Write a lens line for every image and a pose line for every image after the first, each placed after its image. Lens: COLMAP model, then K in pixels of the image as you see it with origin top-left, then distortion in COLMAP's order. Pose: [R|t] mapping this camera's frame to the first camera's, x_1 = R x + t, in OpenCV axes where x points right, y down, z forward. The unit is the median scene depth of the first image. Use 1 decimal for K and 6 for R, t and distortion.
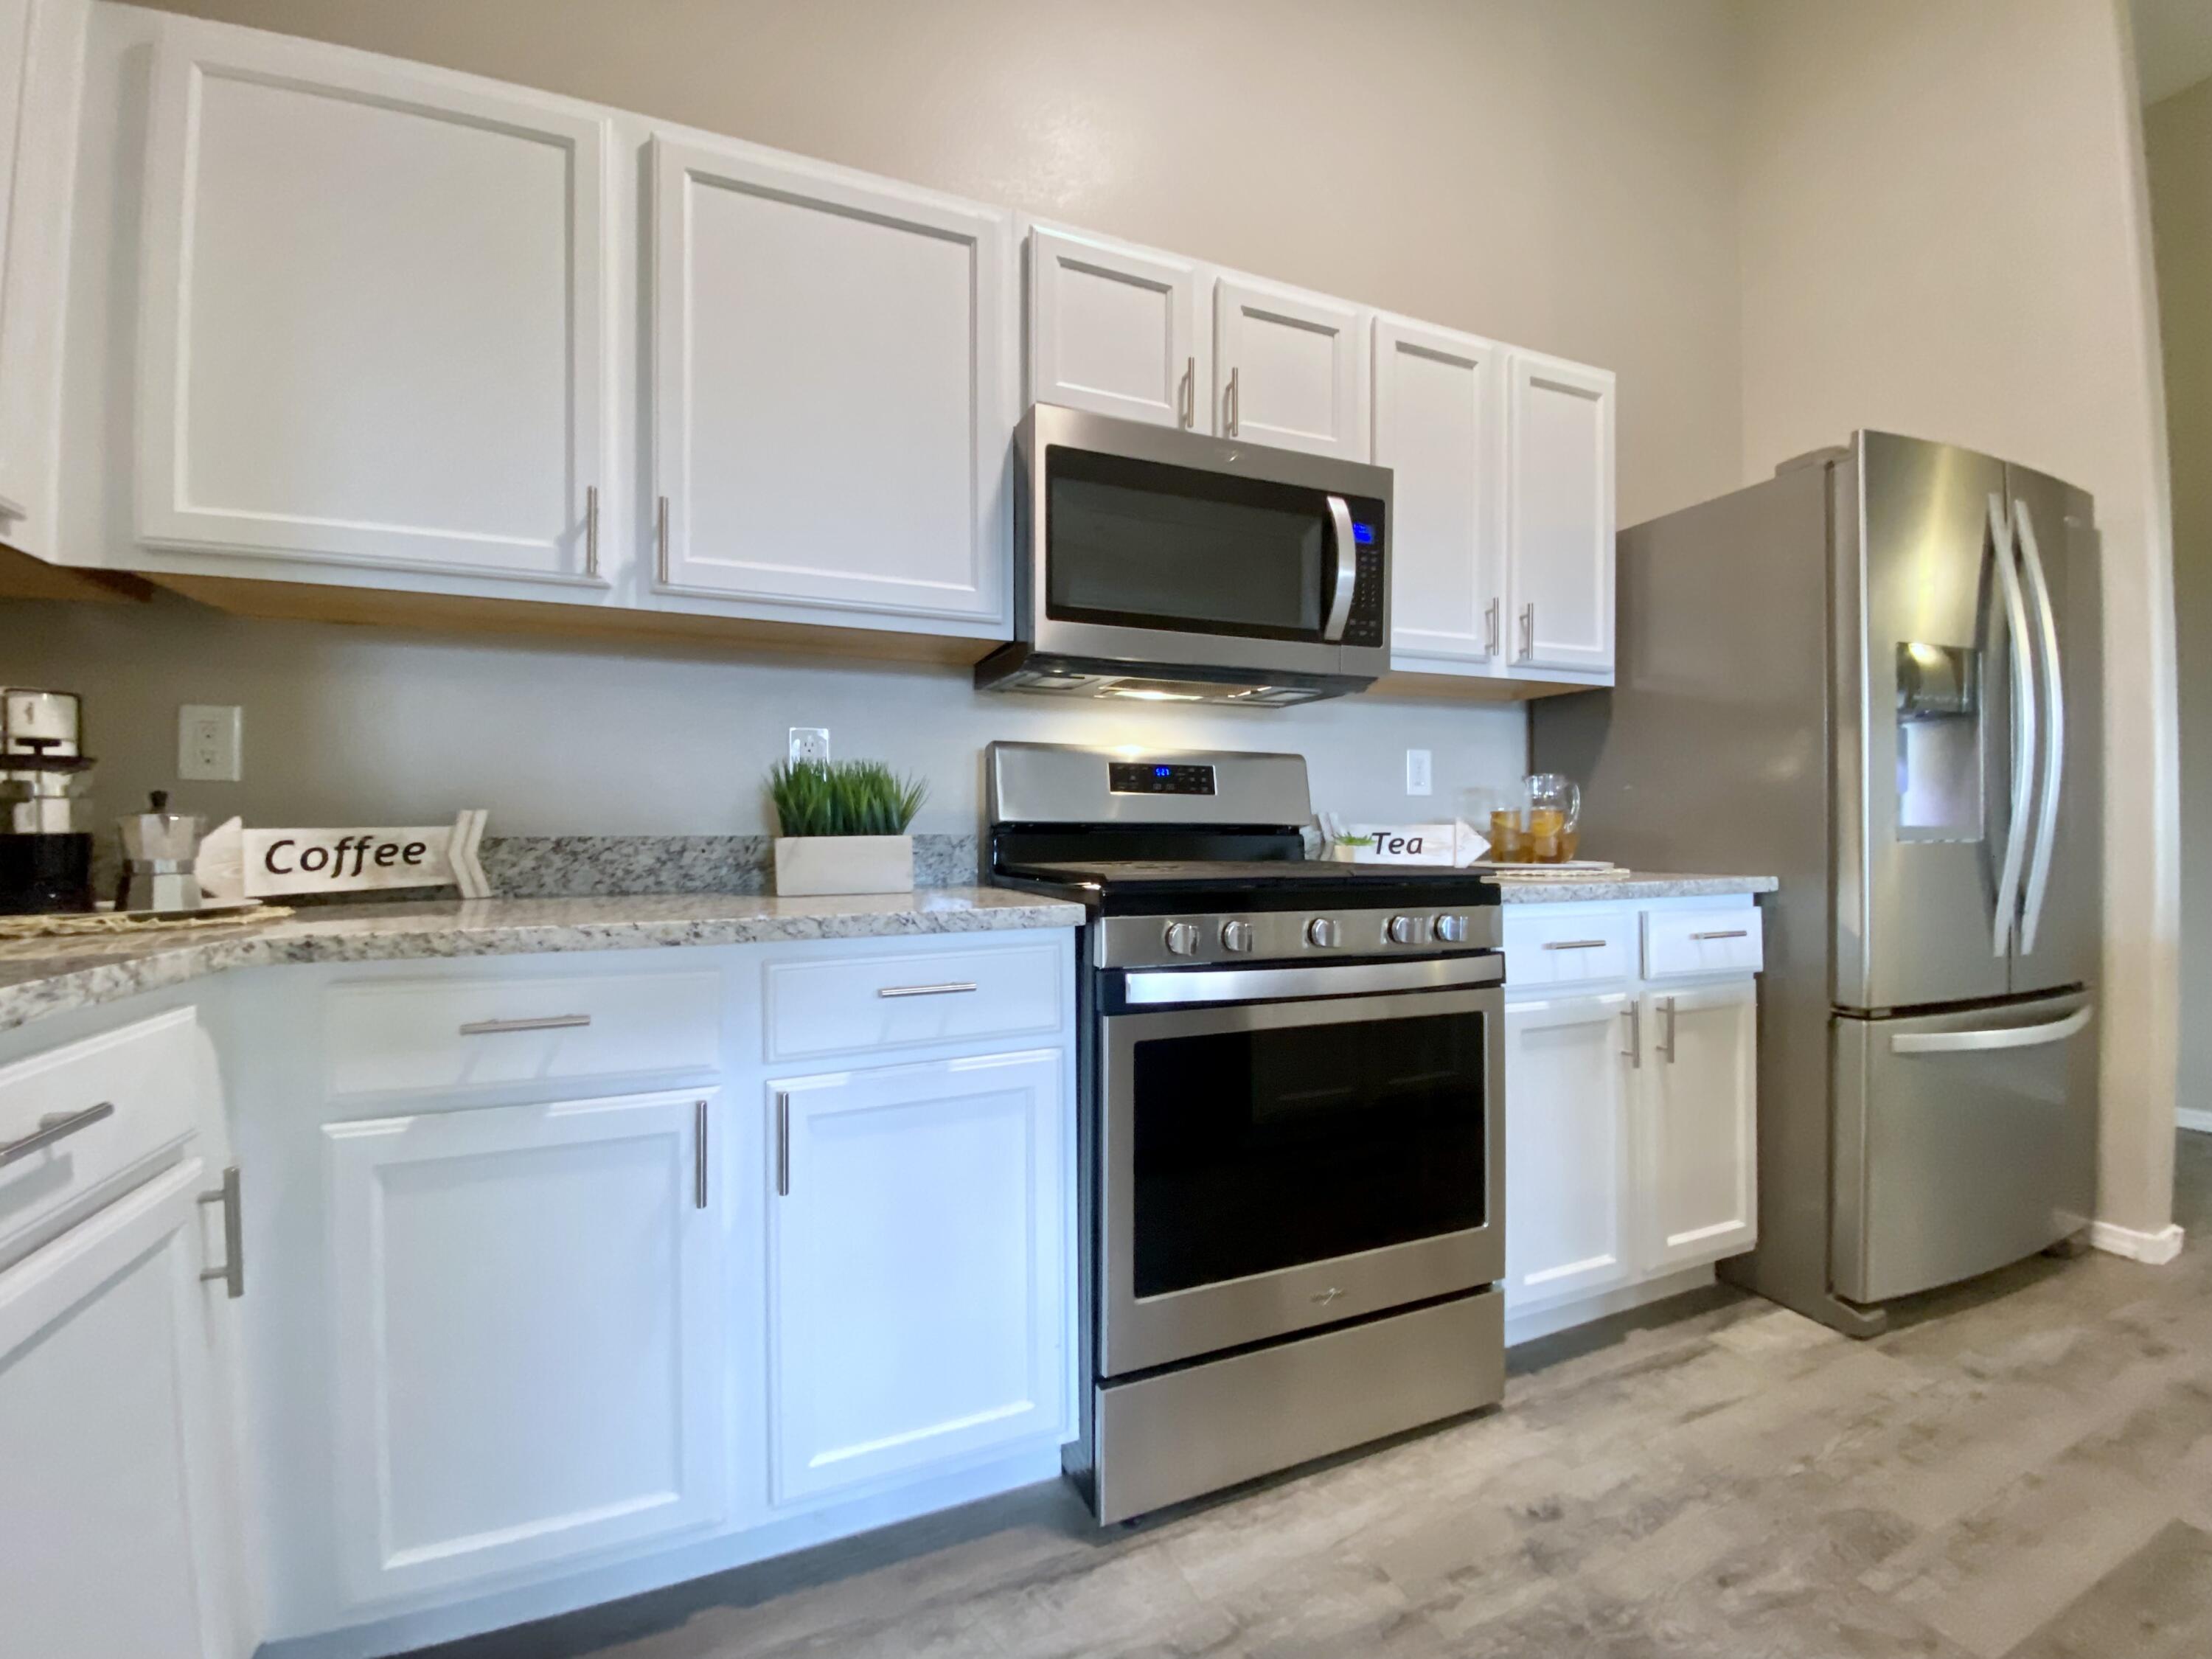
lens RADIAL K [[902.4, 0, 1117.4], [0, 902.4, 842.5], [0, 0, 1]] dist [-0.008743, -0.005227]
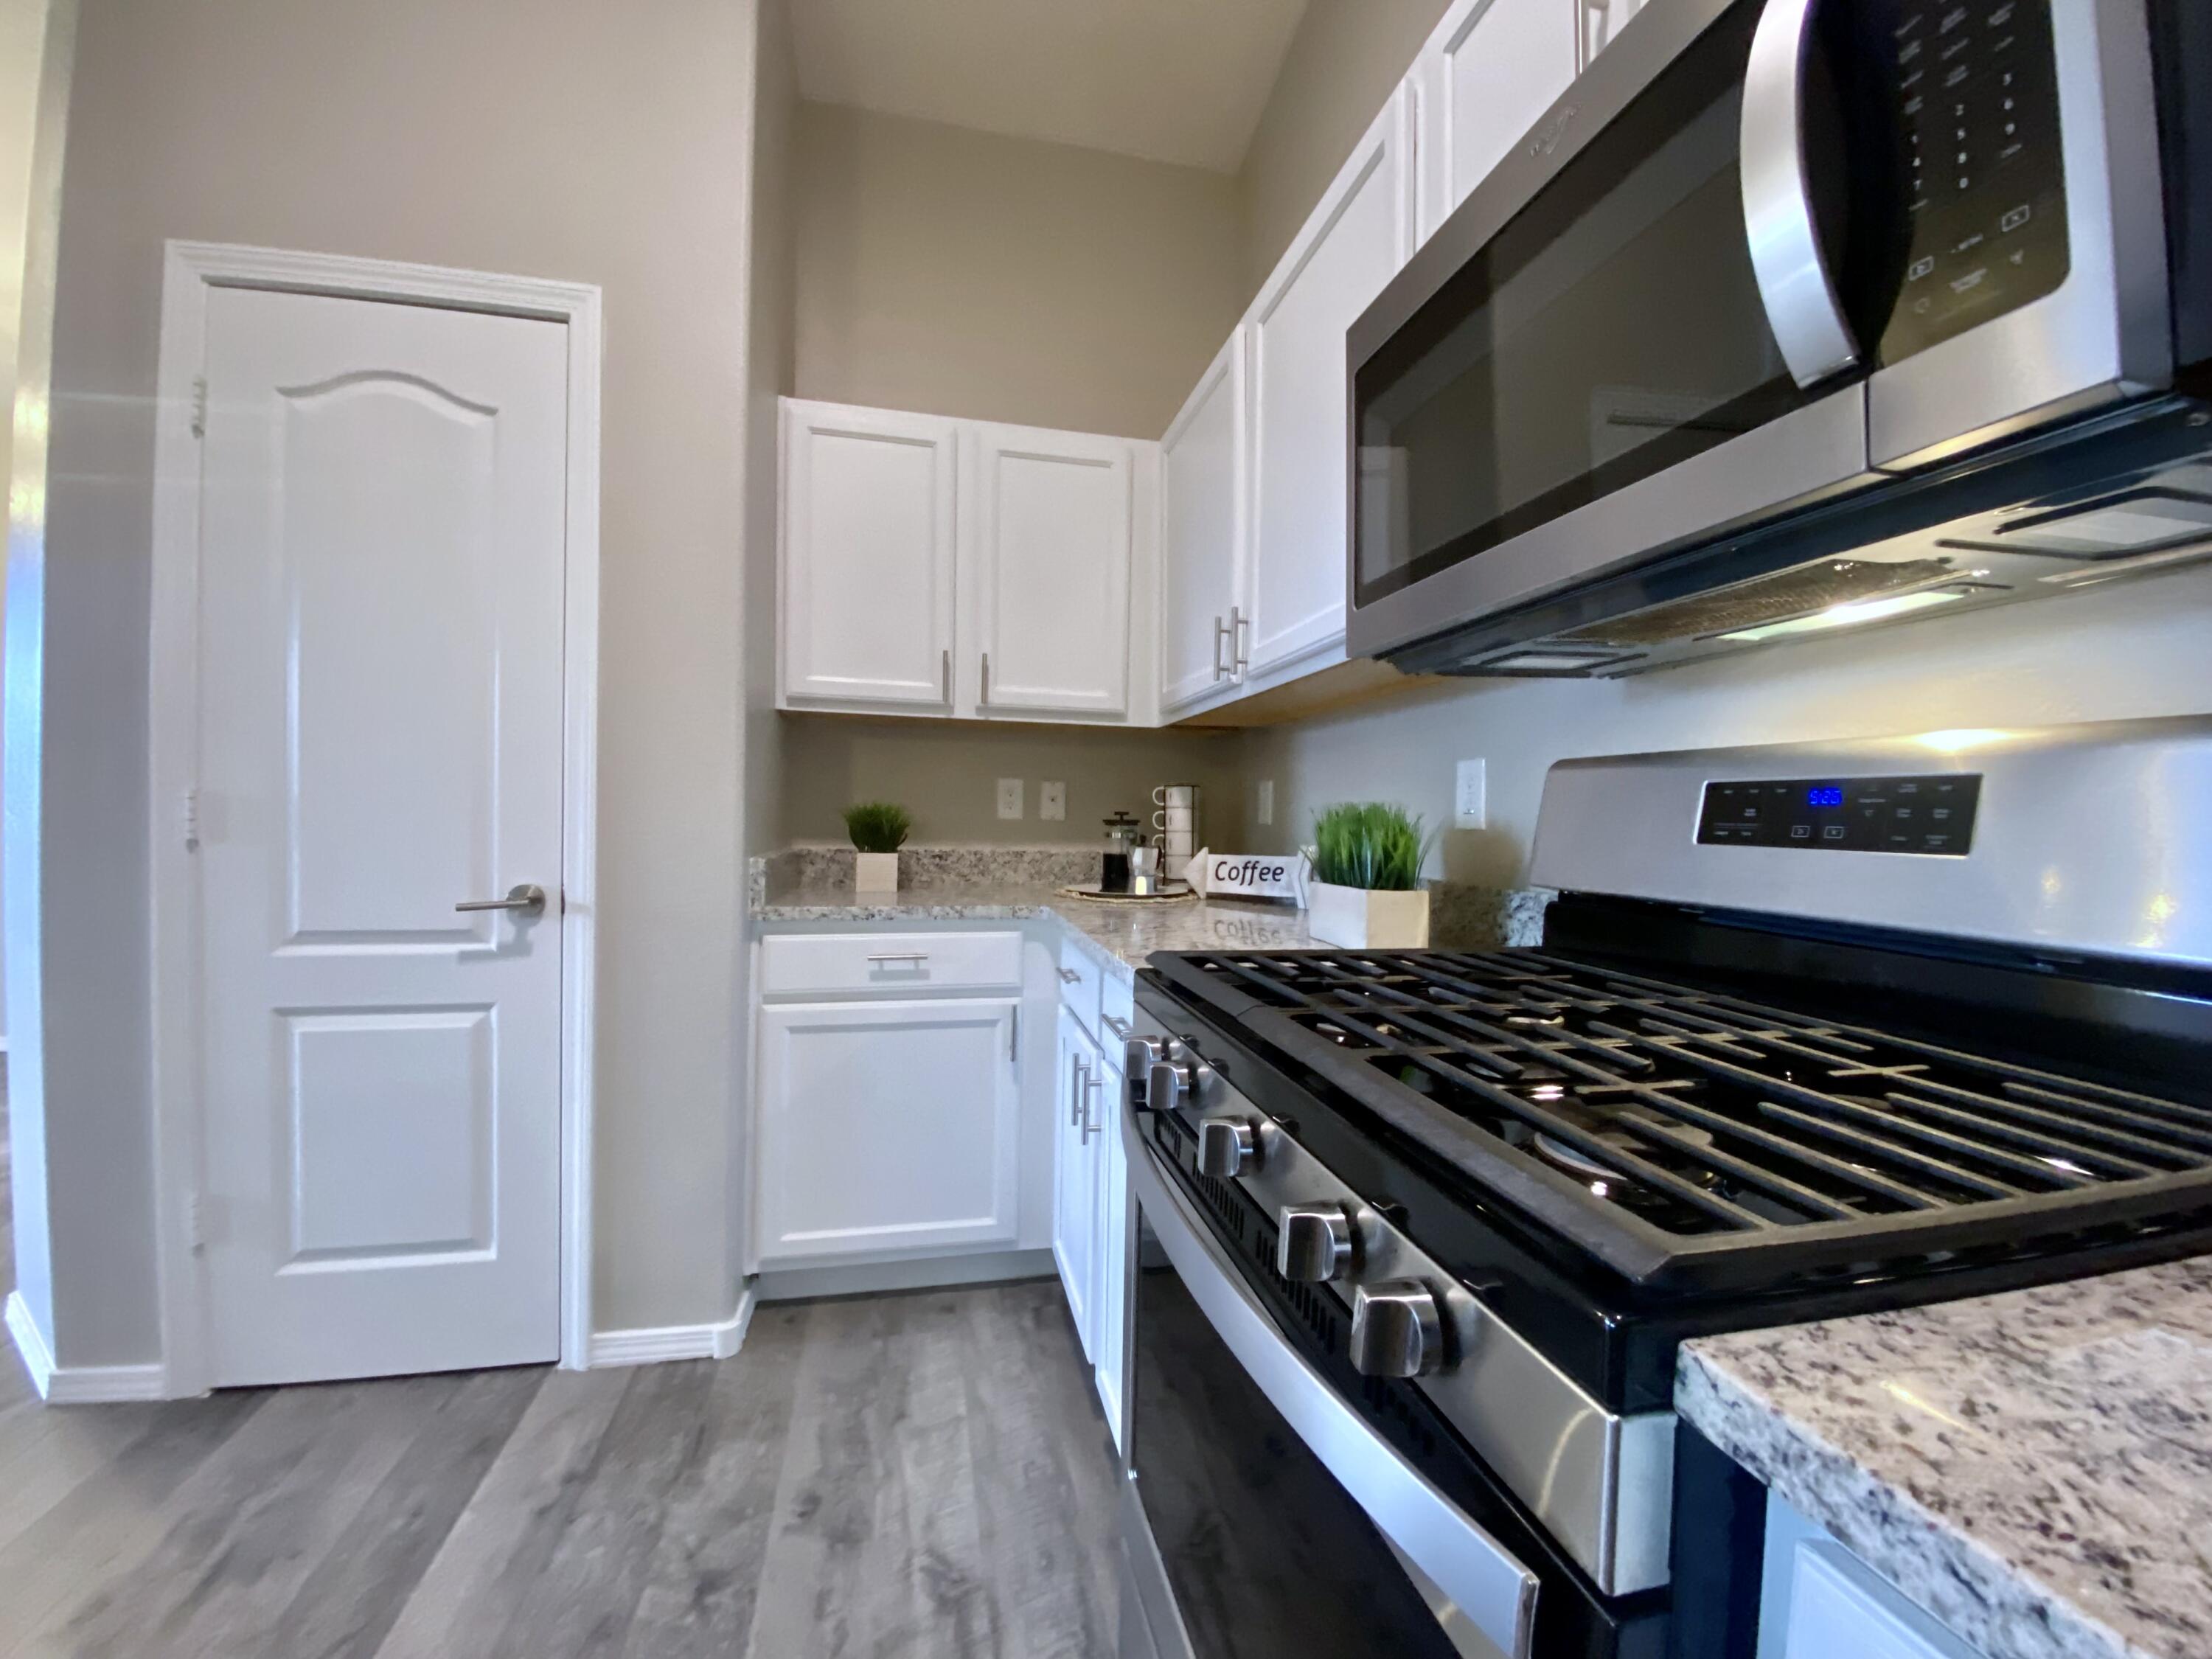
lens RADIAL K [[902.4, 0, 1092.5], [0, 902.4, 827.2], [0, 0, 1]] dist [-0.008743, -0.005227]
pose [[-0.211714, 0.010734, -0.977273, 0.665631], [-0.030317, 0.999386, 0.017545, -0.074401], [0.976861, 0.033342, -0.211259, 0.910183]]
